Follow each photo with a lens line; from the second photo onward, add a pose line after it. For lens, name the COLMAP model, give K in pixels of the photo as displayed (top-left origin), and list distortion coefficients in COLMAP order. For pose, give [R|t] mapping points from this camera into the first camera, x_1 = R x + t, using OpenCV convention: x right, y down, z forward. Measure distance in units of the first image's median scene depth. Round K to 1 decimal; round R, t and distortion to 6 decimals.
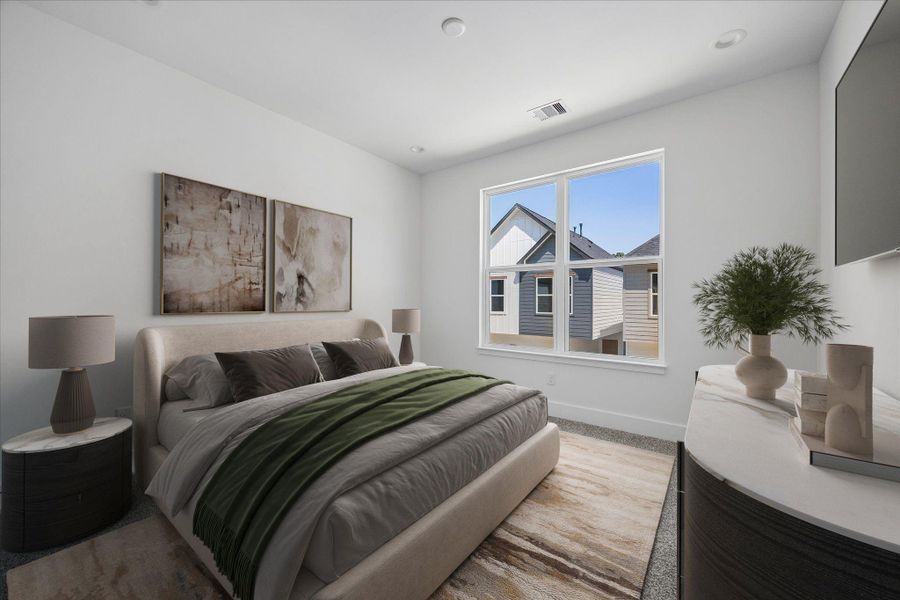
lens RADIAL K [[348.7, 0, 455.9], [0, 348.7, 301.5], [0, 0, 1]] dist [0.012789, -0.001767]
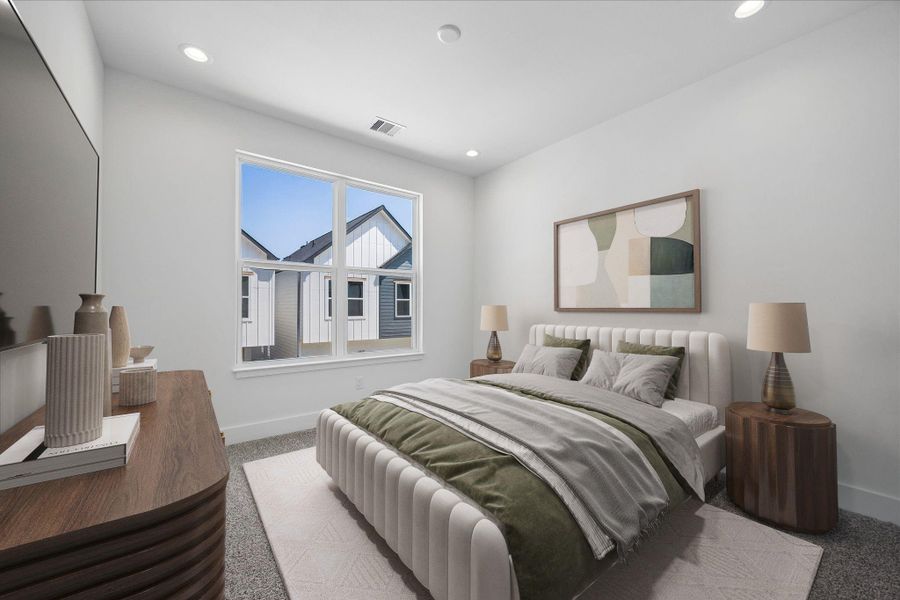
lens RADIAL K [[348.7, 0, 455.4], [0, 348.7, 301.4], [0, 0, 1]] dist [0.012789, -0.001767]
pose [[0.275932, 0.014395, 0.961069, -0.692019], [-0.006014, 0.999894, -0.013250, 0.000633], [-0.961158, -0.002123, 0.275990, 0.508090]]
